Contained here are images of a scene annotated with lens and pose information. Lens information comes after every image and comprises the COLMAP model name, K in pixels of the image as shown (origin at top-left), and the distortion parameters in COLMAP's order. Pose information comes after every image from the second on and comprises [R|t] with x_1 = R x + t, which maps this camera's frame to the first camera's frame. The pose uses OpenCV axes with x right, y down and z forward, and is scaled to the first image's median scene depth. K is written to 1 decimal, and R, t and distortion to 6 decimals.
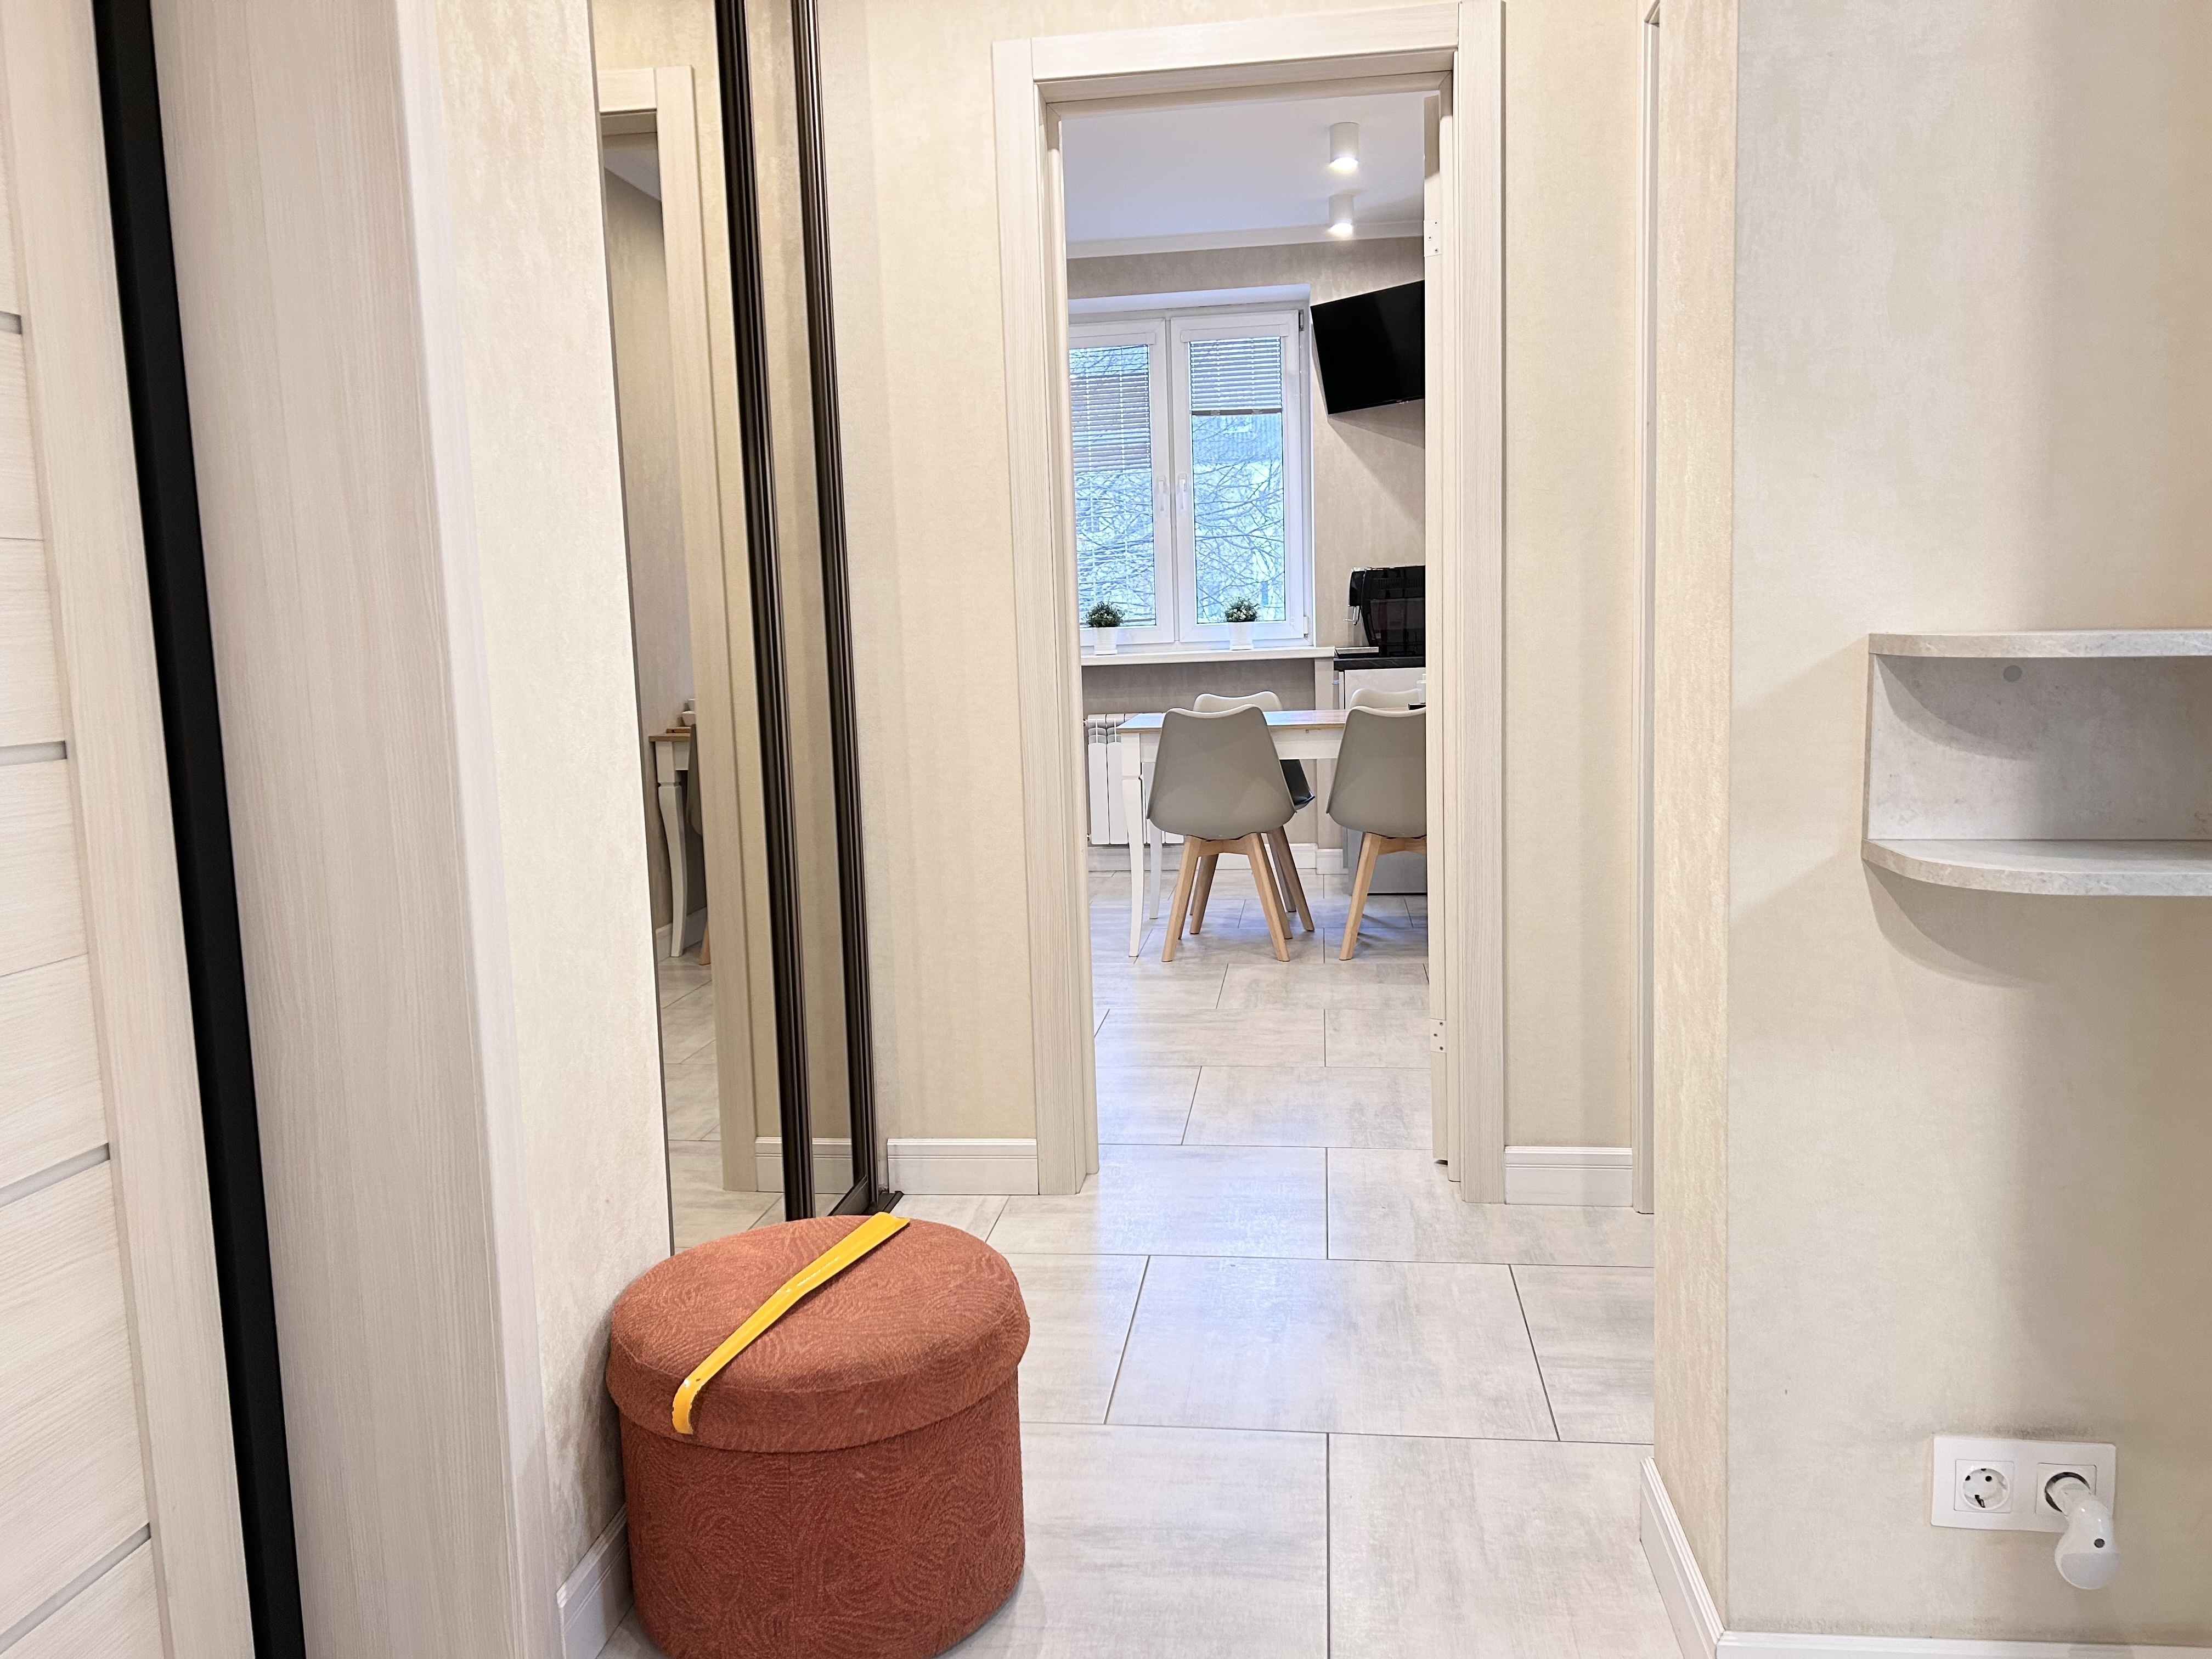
lens RADIAL K [[1657.7, 0, 1106.0], [0, 1657.7, 829.5], [0, 0, 1]] dist [0.024552, -0.005854]
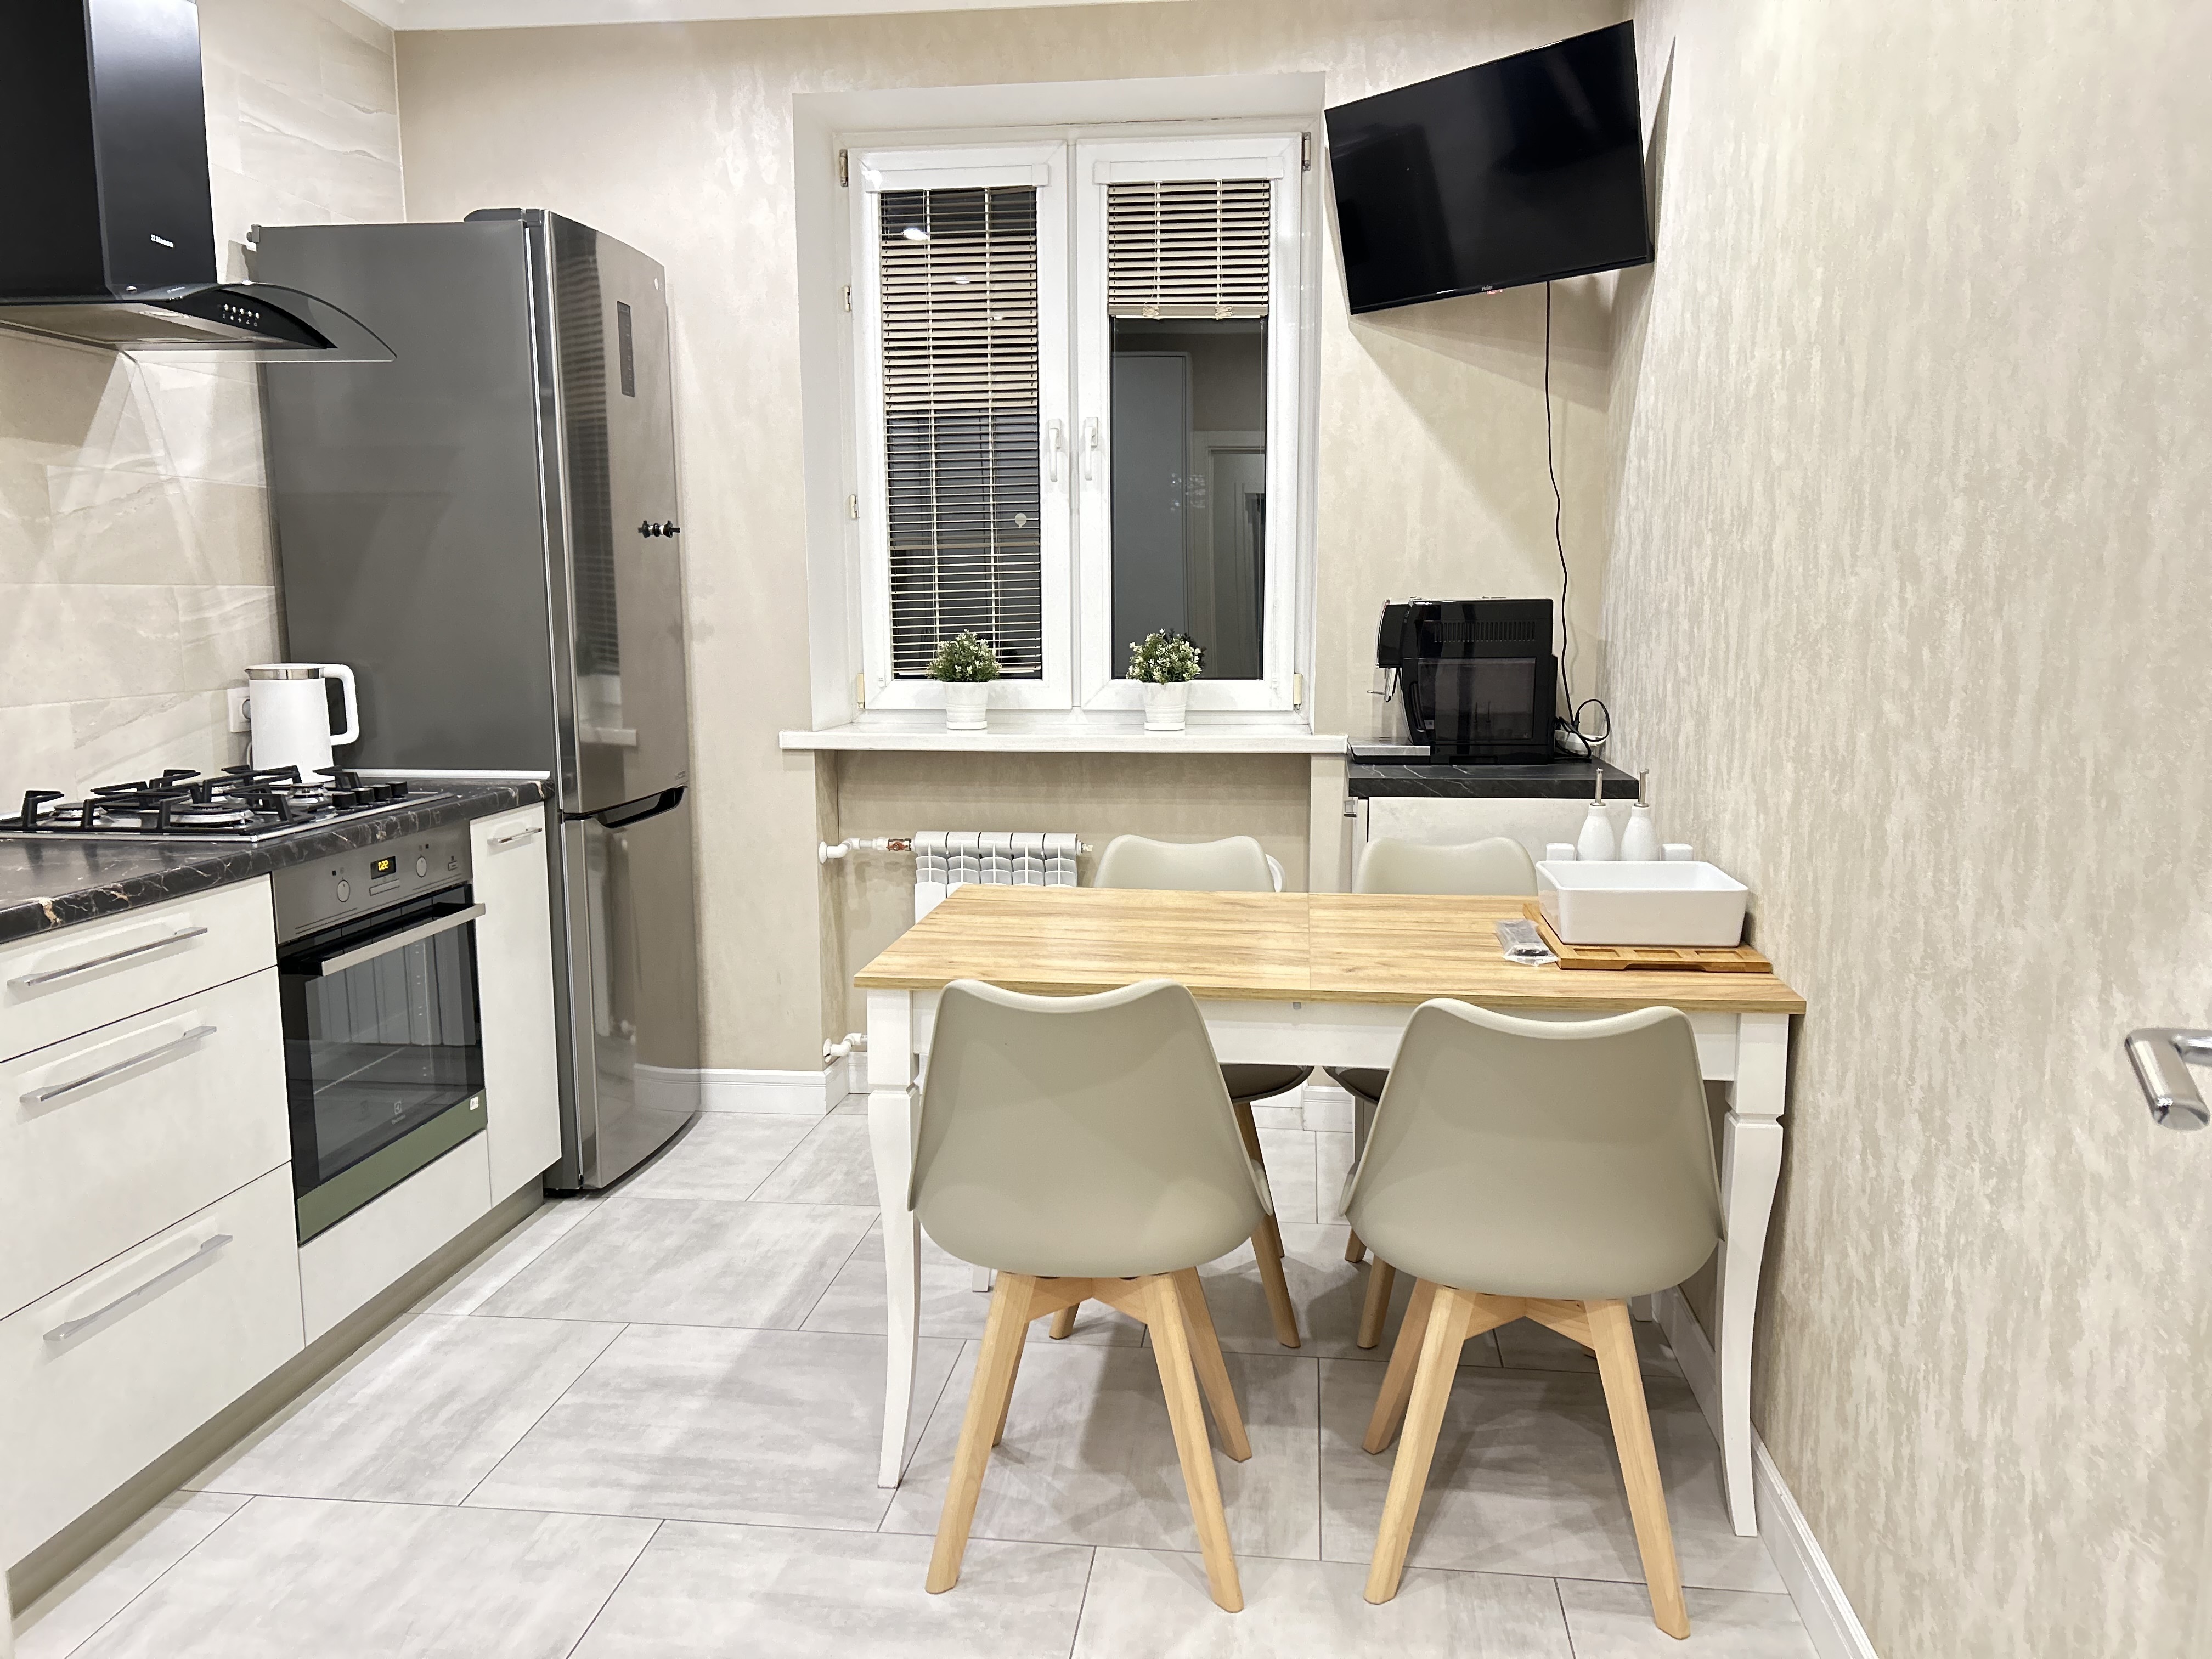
lens RADIAL K [[1657.7, 0, 1106.0], [0, 1657.7, 829.5], [0, 0, 1]] dist [0.024552, -0.005854]
pose [[0.999506, 0.028871, 0.012413, 0.050810], [-0.029112, 0.999381, 0.019745, -0.088225], [-0.011835, -0.020097, 0.999728, 0.446089]]
